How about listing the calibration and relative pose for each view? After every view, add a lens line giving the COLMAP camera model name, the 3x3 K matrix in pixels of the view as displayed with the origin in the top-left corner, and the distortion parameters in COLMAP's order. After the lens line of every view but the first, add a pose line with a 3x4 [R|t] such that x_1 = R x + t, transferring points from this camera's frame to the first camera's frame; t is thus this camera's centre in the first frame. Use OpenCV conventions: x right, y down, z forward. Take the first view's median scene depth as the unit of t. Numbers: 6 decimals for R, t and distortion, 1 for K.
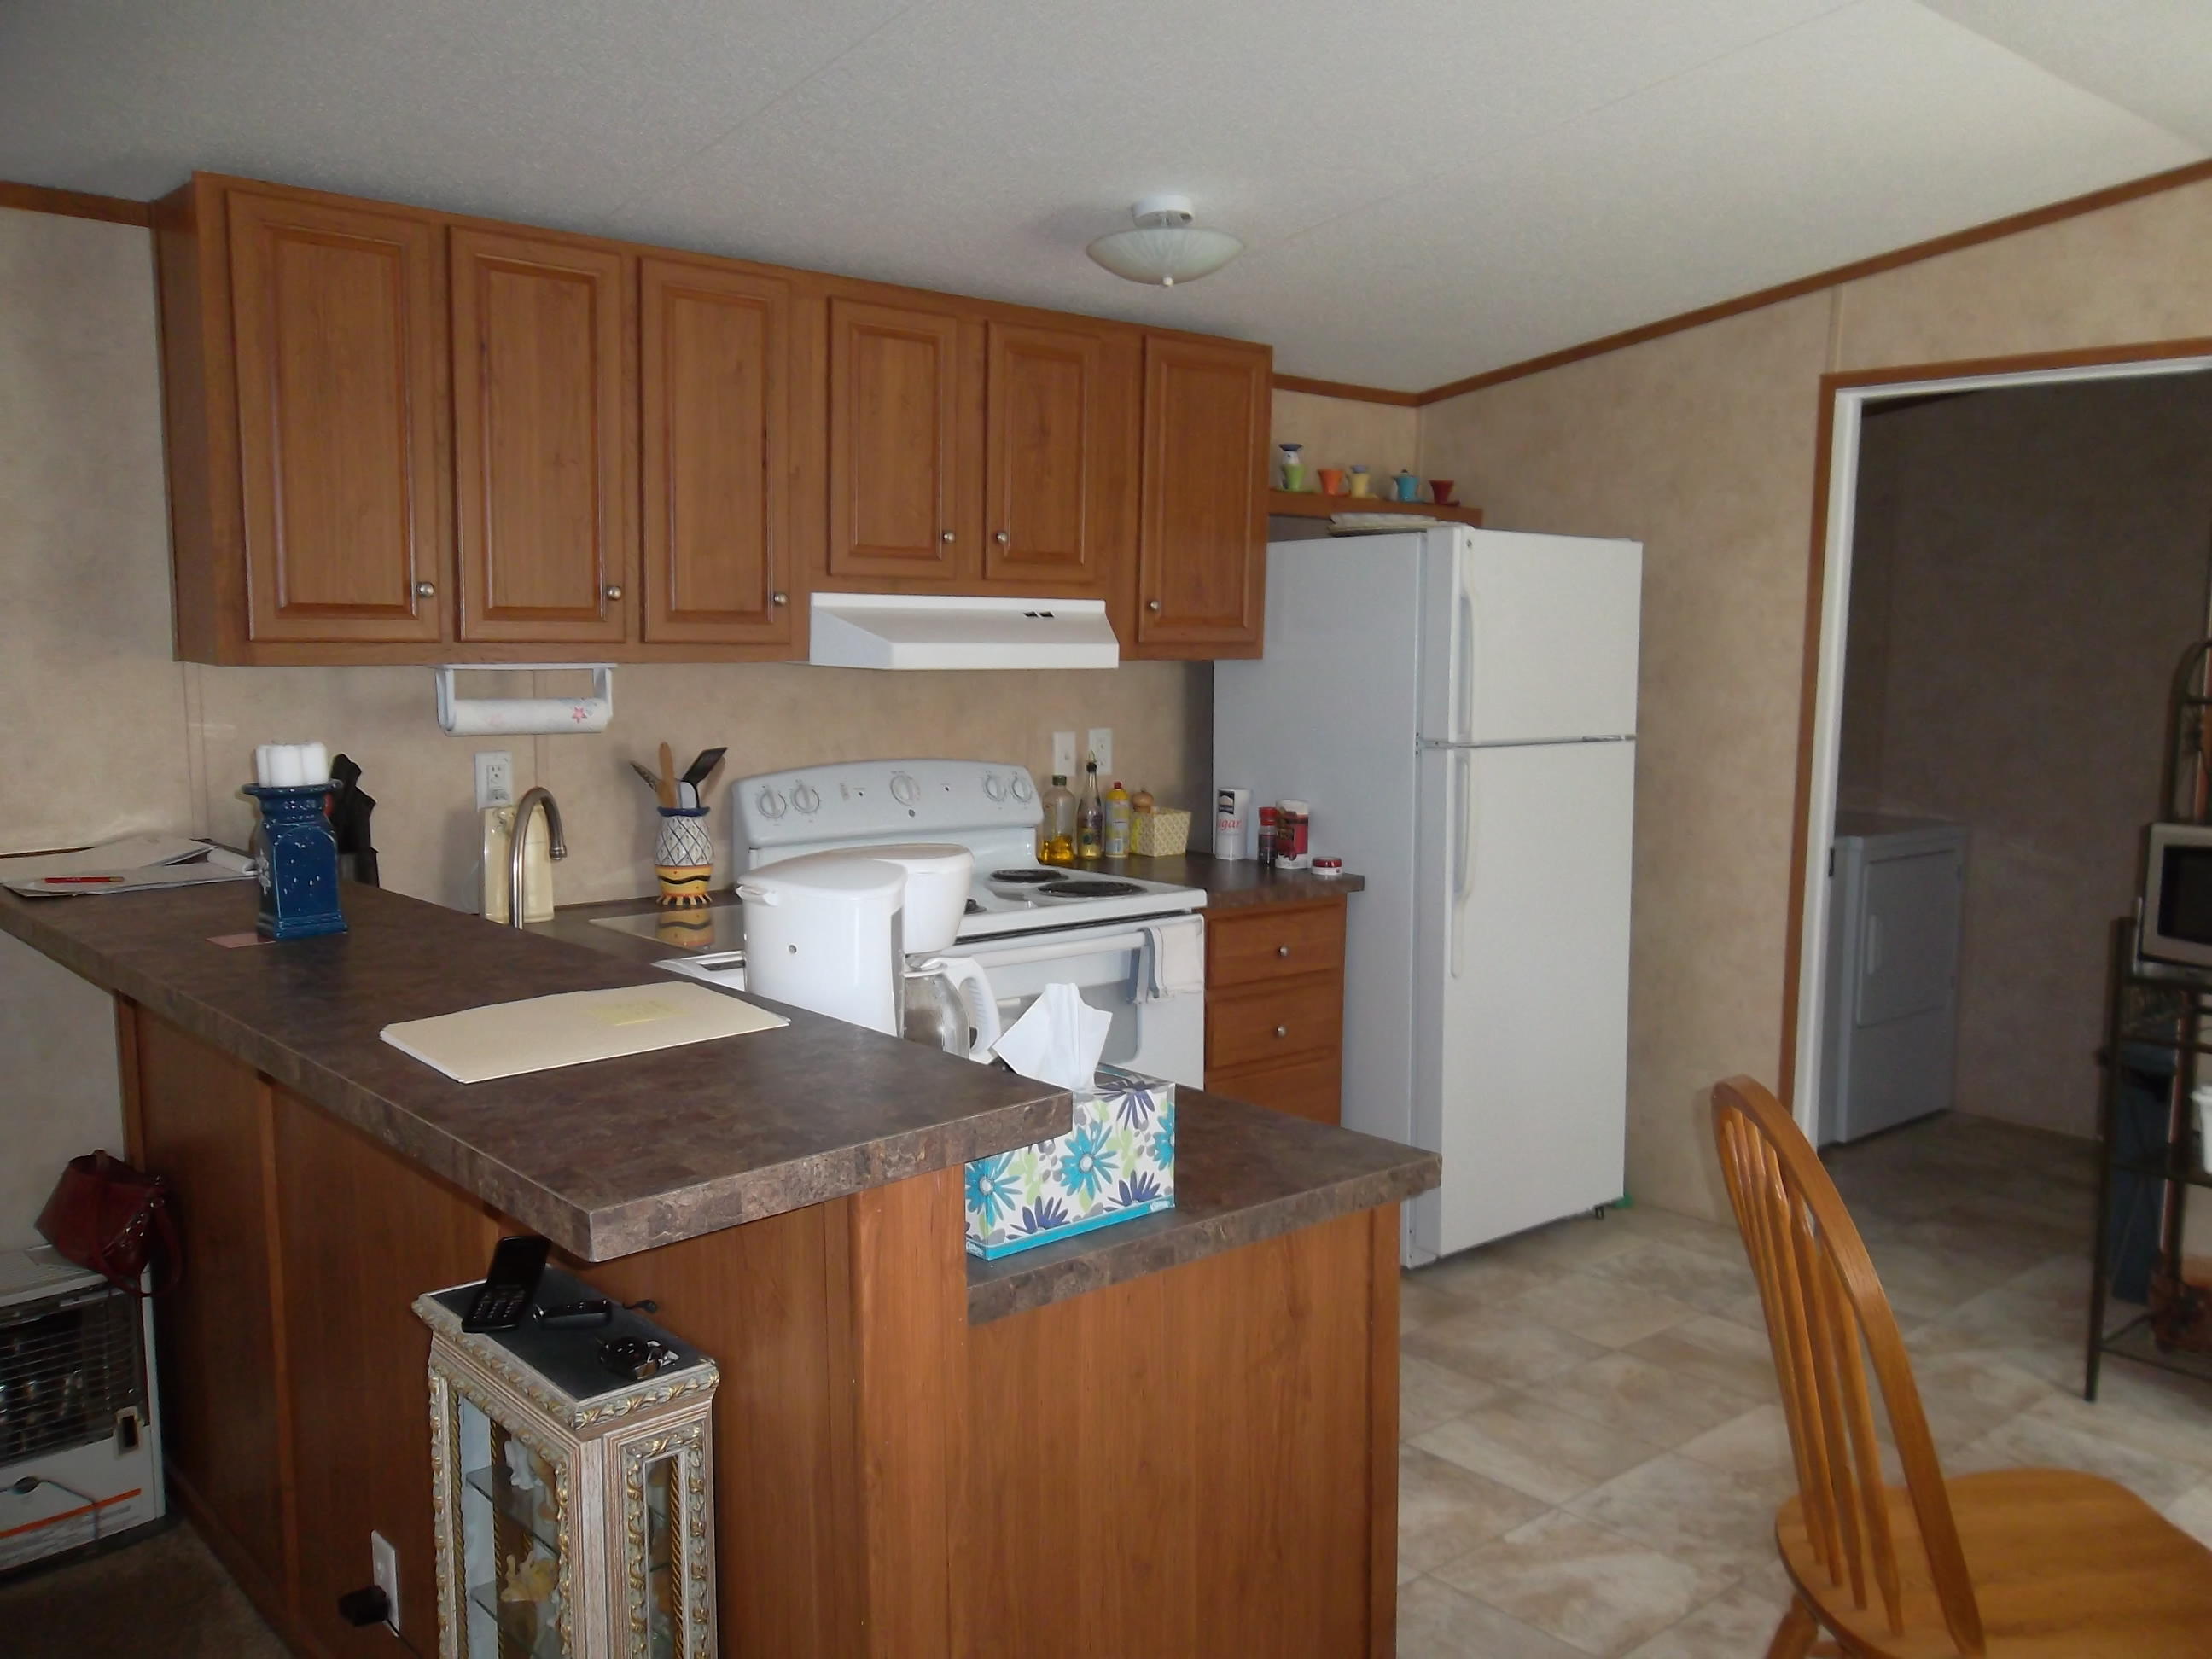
lens RADIAL K [[1811.5, 0, 1137.2], [0, 1811.5, 834.1], [0, 0, 1]] dist [0.015360, 0.001887]
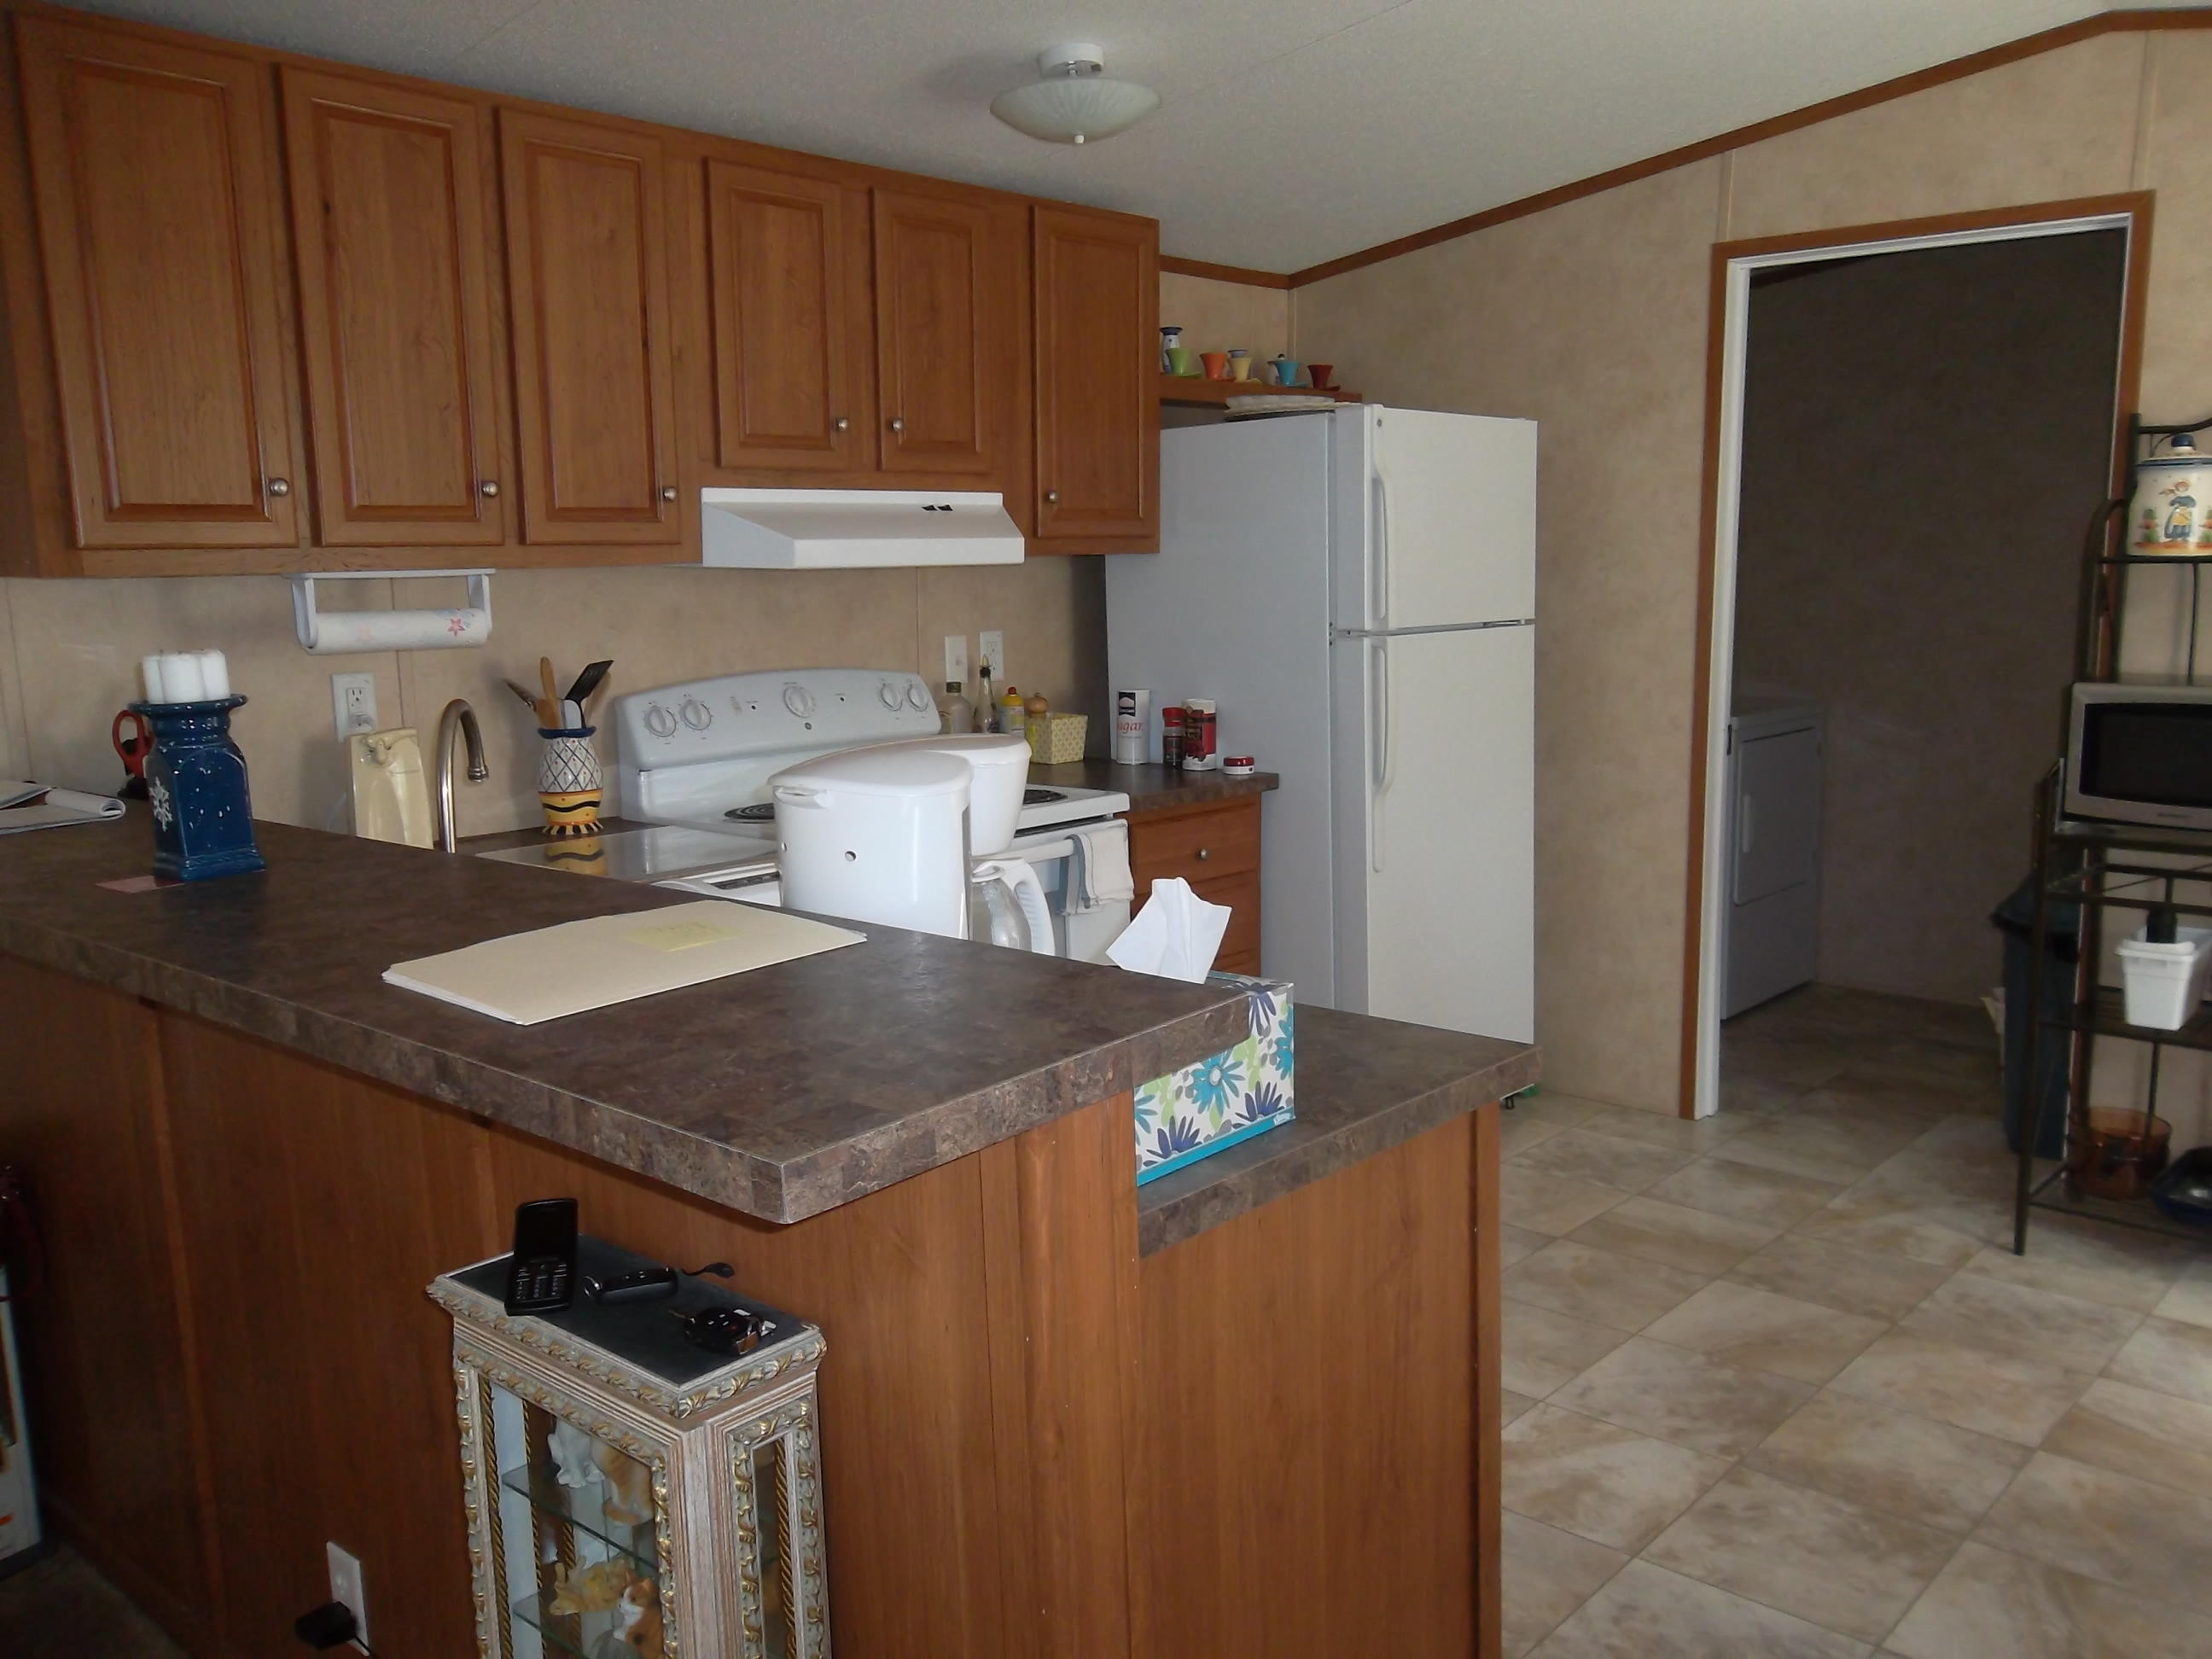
lens RADIAL K [[1811.5, 0, 1130.8], [0, 1811.5, 834.2], [0, 0, 1]] dist [0.015360, 0.001887]
pose [[0.992306, -0.047202, 0.114456, -0.077052], [0.042195, 0.998060, 0.045781, 0.009397], [-0.116395, -0.040599, 0.992373, 0.057524]]
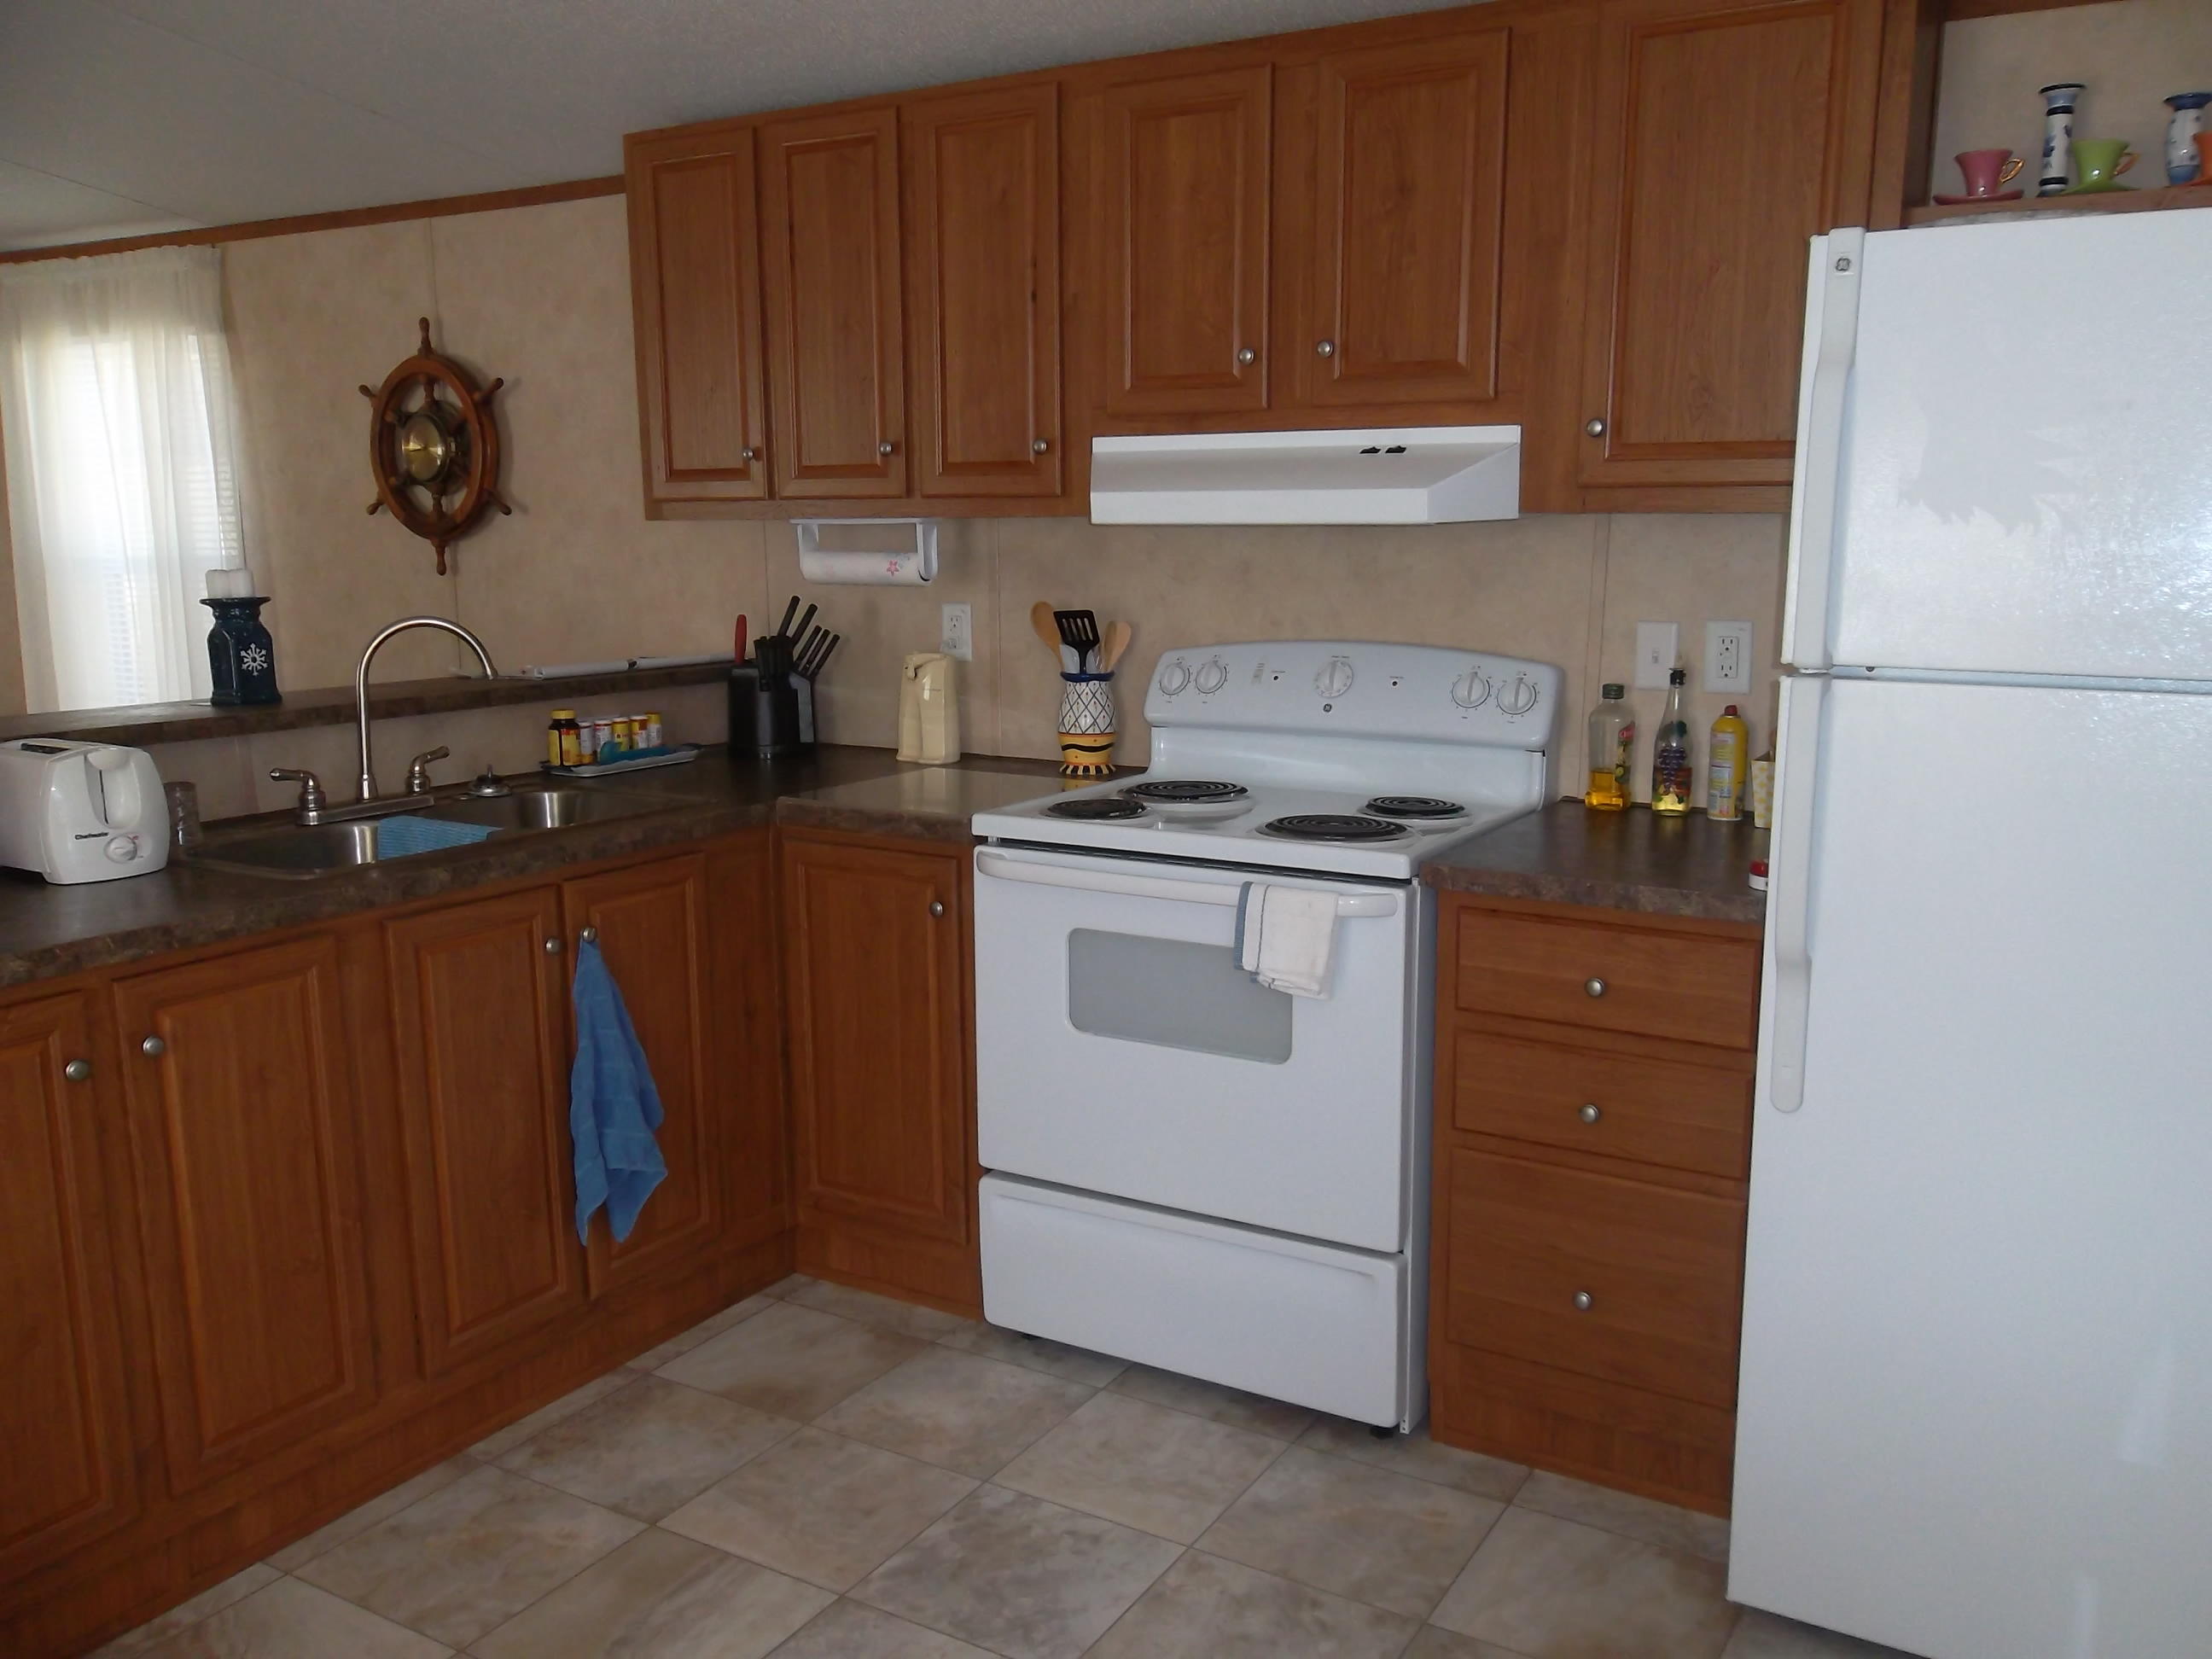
lens RADIAL K [[1811.5, 0, 1106.7], [0, 1811.5, 838.8], [0, 0, 1]] dist [0.015360, 0.001887]
pose [[0.305973, 0.155958, -0.939179, 0.684701], [-0.096108, 0.986512, 0.132507, -0.057309], [0.947177, 0.049719, 0.316834, 0.733422]]
